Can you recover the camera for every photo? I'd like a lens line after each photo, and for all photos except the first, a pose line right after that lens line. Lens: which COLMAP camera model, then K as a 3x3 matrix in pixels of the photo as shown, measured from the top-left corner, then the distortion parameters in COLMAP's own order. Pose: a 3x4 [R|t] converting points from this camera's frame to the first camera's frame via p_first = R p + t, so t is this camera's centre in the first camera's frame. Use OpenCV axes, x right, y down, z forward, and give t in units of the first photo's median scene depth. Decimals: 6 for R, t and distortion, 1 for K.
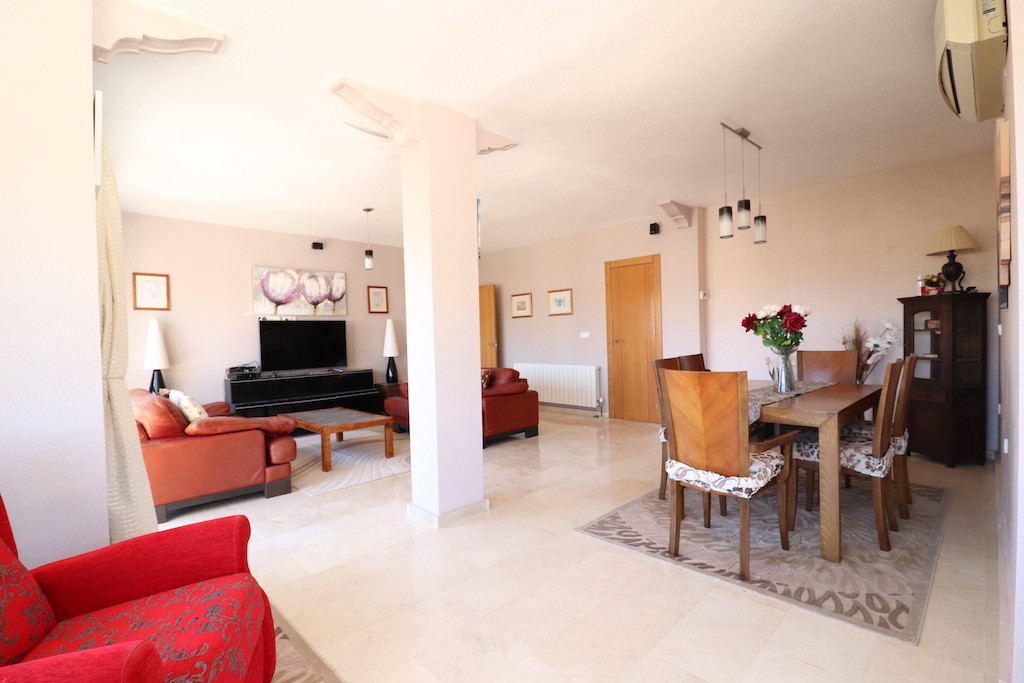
lens RADIAL K [[473.8, 0, 510.2], [0, 473.8, 348.1], [0, 0, 1]] dist [0.001422, -0.014507]
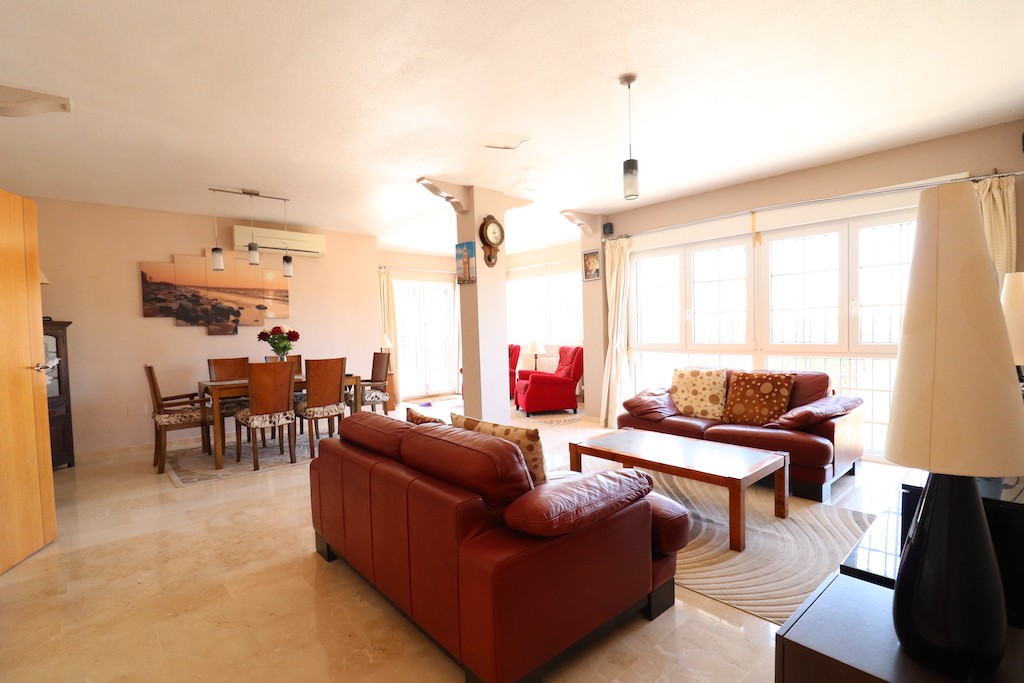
lens RADIAL K [[473.8, 0, 510.2], [0, 473.8, 348.1], [0, 0, 1]] dist [0.001422, -0.014507]
pose [[-0.997232, 0.052676, 0.052482, -0.152033], [0.055737, 0.996719, 0.058684, -0.032654], [-0.049218, 0.061447, -0.996896, 1.273825]]
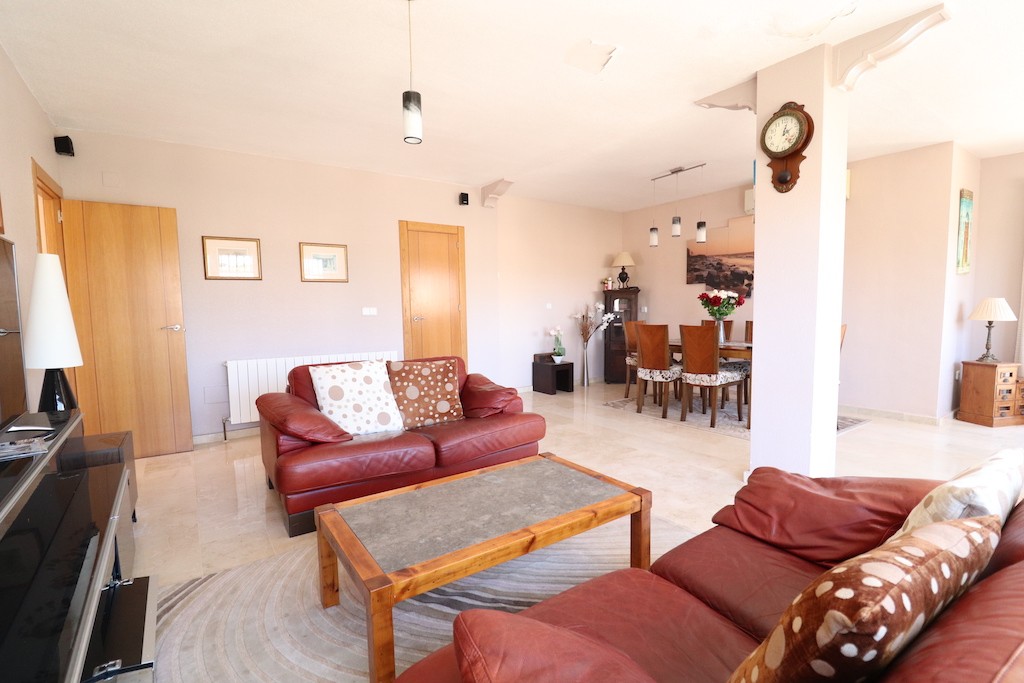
lens RADIAL K [[473.8, 0, 510.2], [0, 473.8, 348.1], [0, 0, 1]] dist [0.001422, -0.014507]
pose [[0.155297, -0.059057, 0.986101, -0.583791], [0.034726, 0.997921, 0.054297, -0.003010], [-0.987257, 0.025811, 0.157025, 0.711499]]
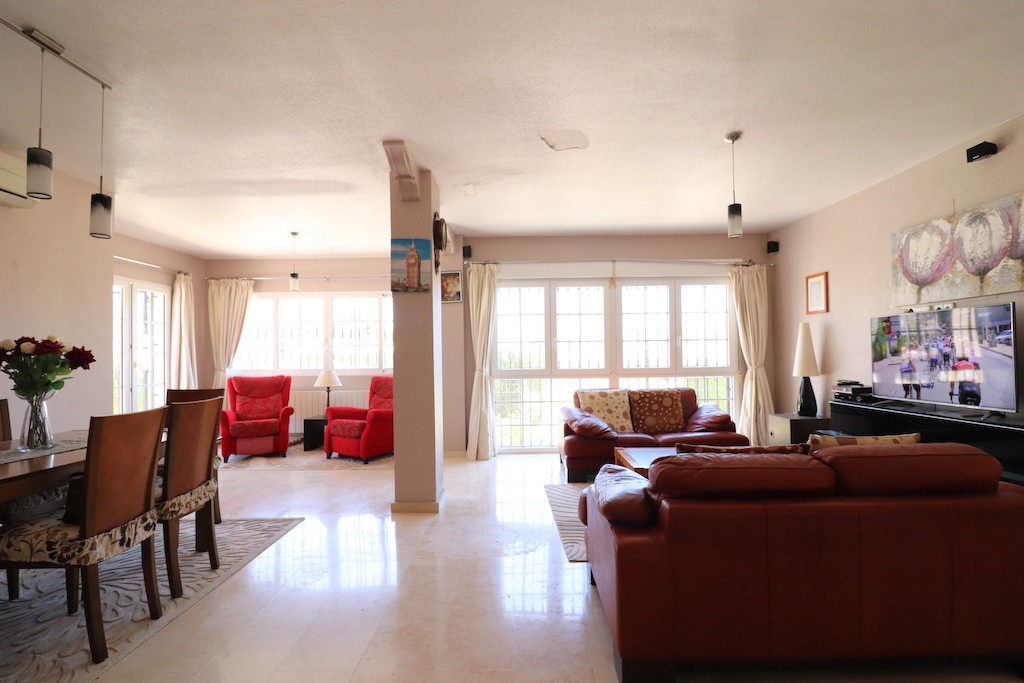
lens RADIAL K [[473.8, 0, 510.2], [0, 473.8, 348.1], [0, 0, 1]] dist [0.001422, -0.014507]
pose [[-0.707383, 0.029068, -0.706232, 0.275878], [0.019427, 0.999576, 0.021683, -0.036169], [0.706563, 0.001618, -0.707648, 1.013796]]
